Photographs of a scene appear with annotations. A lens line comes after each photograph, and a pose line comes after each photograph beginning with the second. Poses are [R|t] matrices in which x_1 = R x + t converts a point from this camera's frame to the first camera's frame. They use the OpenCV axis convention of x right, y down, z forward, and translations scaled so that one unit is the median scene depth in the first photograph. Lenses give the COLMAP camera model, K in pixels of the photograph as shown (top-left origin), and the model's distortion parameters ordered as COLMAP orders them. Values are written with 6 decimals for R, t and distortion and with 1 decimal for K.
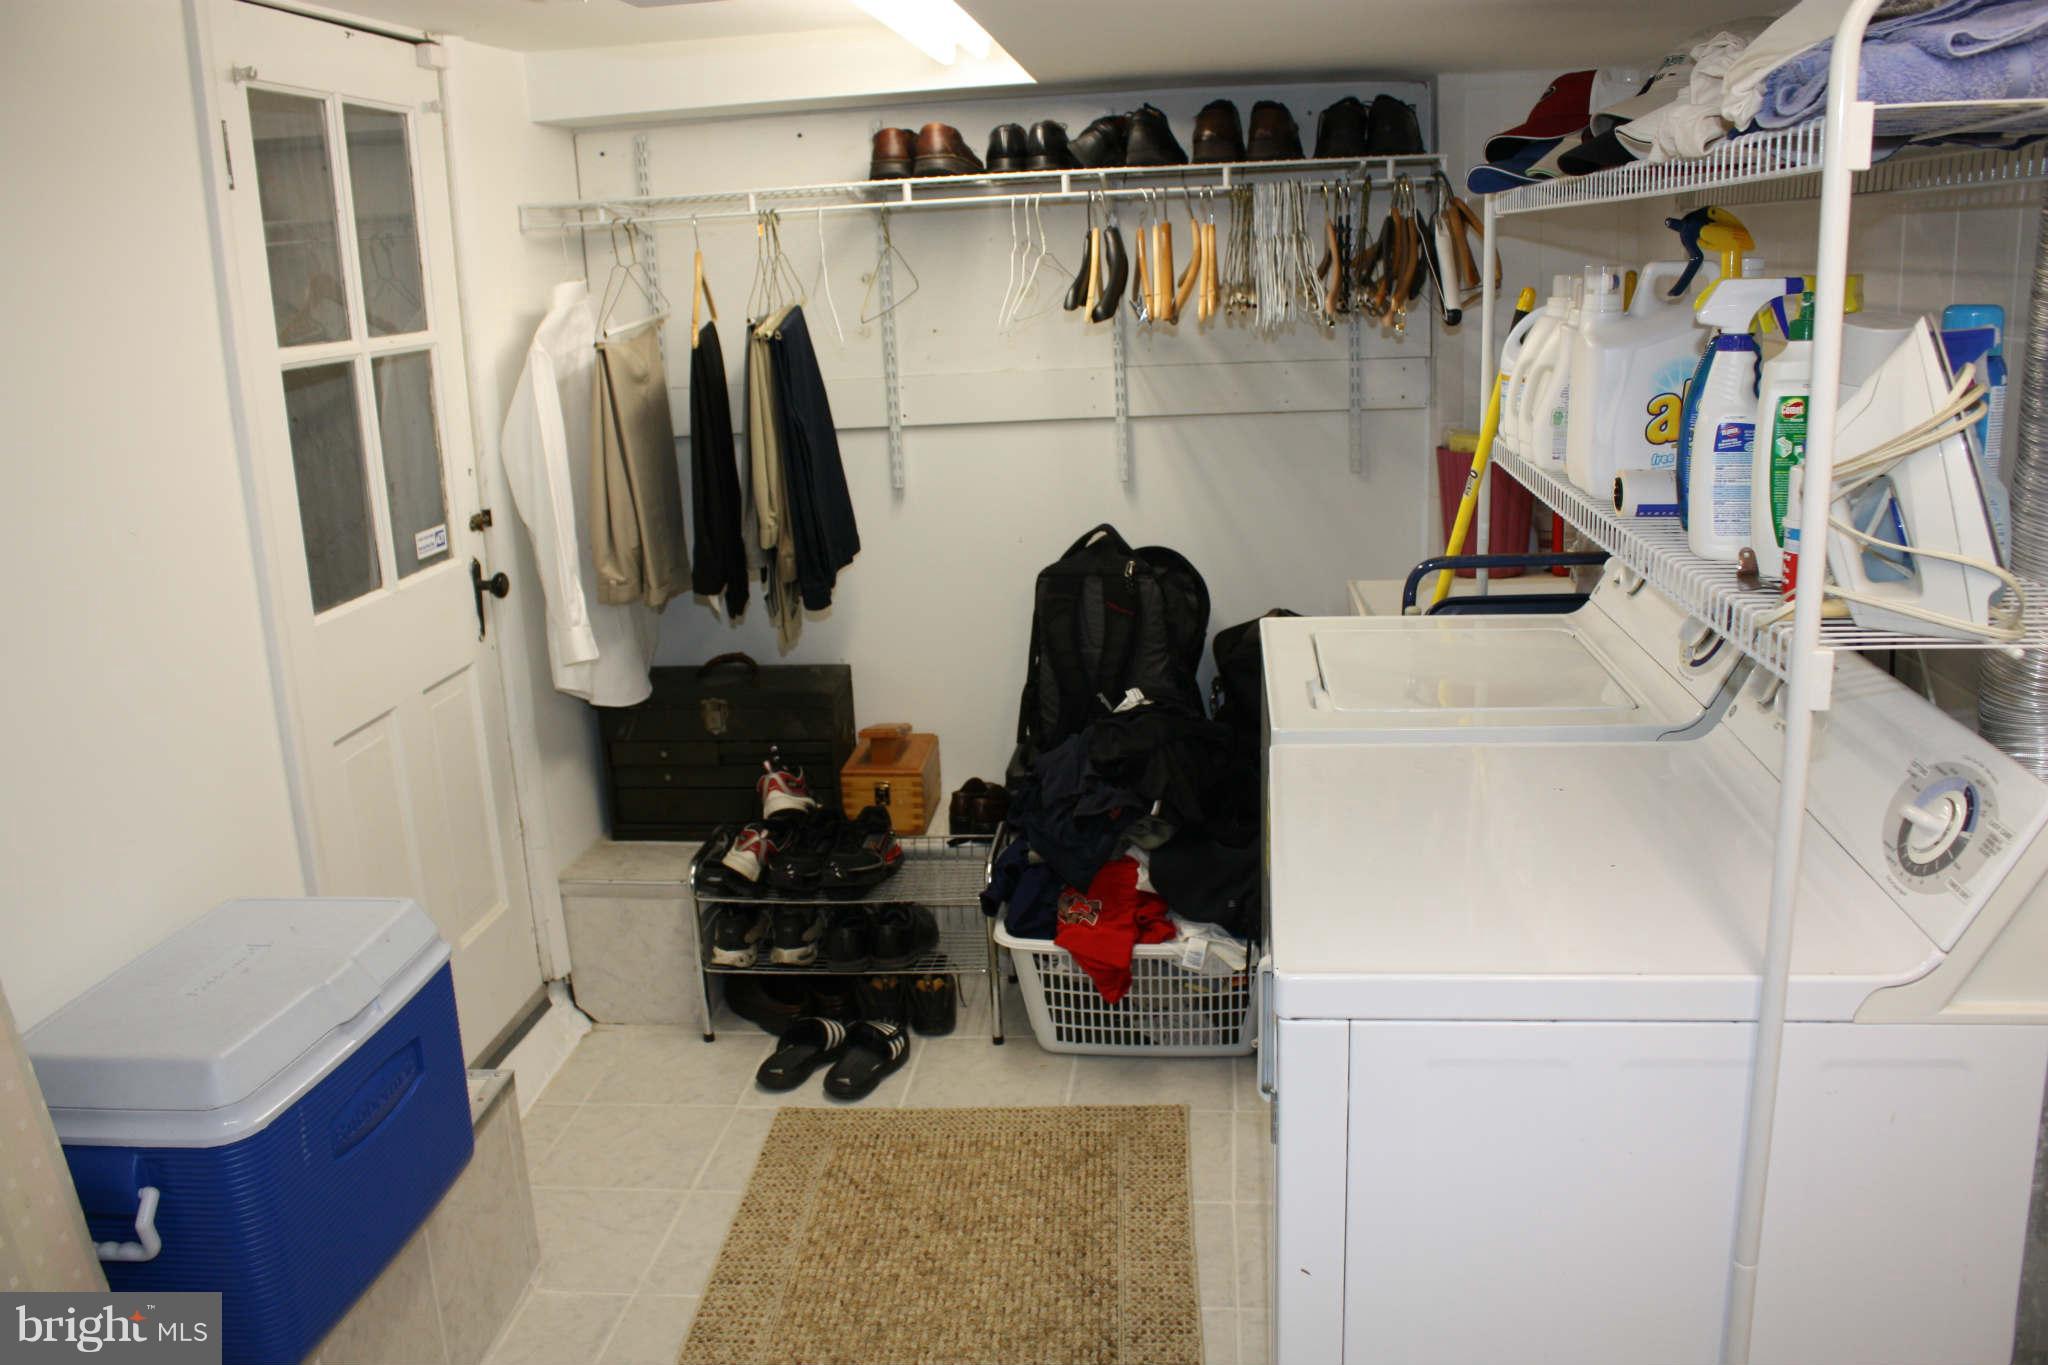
lens RADIAL K [[1720.4, 0, 1024.0], [0, 1720.4, 682.5], [0, 0, 1]] dist [-0.169767, 0.145209]
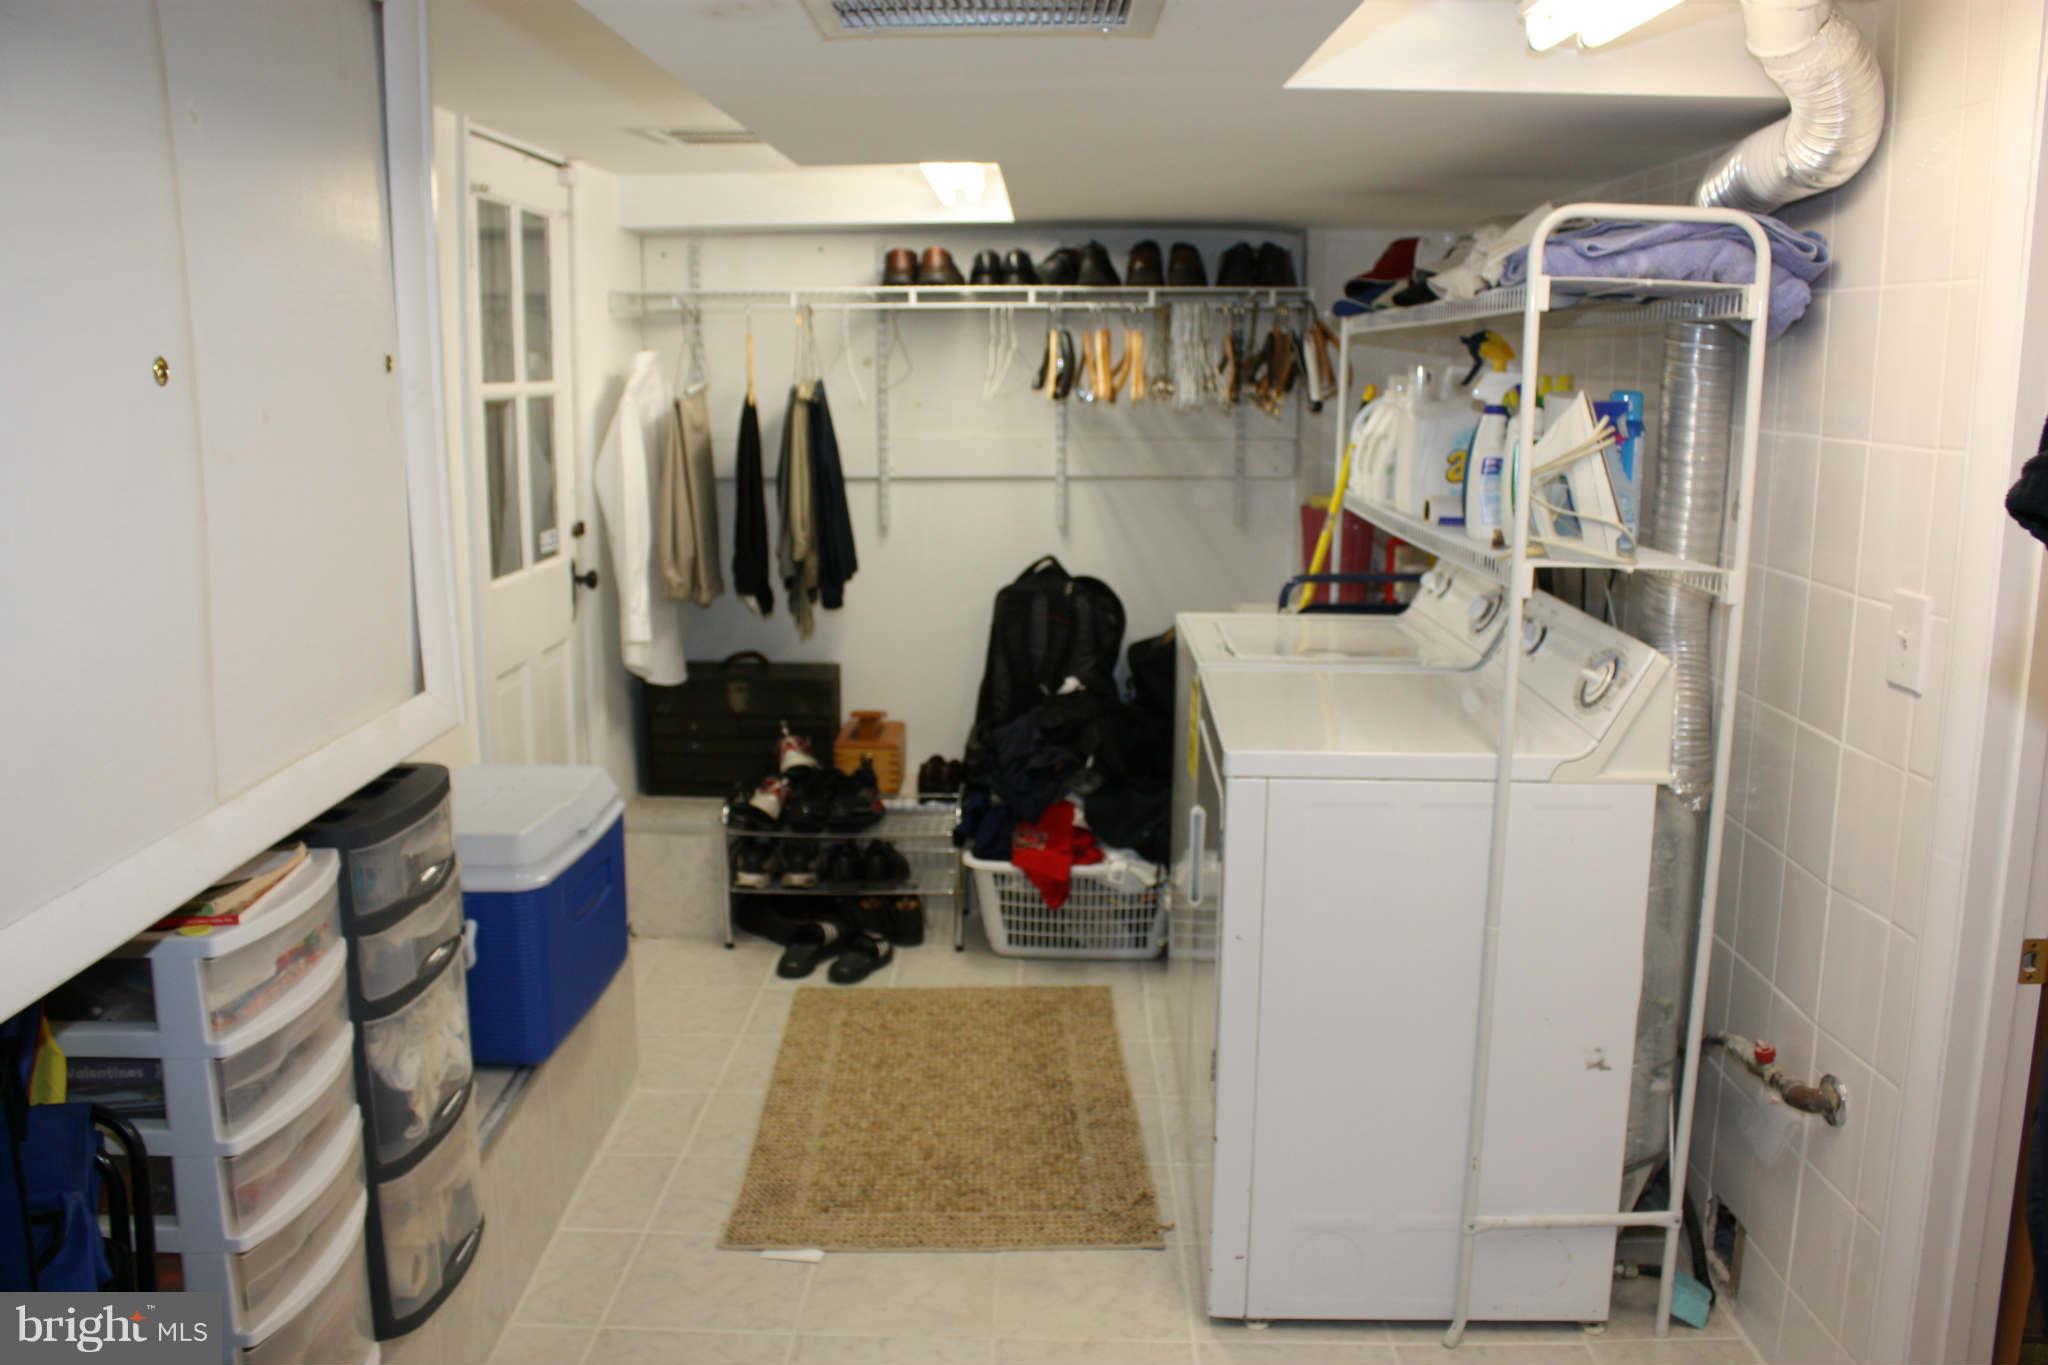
lens RADIAL K [[1720.4, 0, 1024.0], [0, 1720.4, 682.5], [0, 0, 1]] dist [-0.169767, 0.145209]
pose [[0.995323, 0.030396, 0.091700, -0.096777], [-0.024505, 0.997604, -0.064694, 0.097111], [-0.093447, 0.062144, 0.993683, -0.319400]]
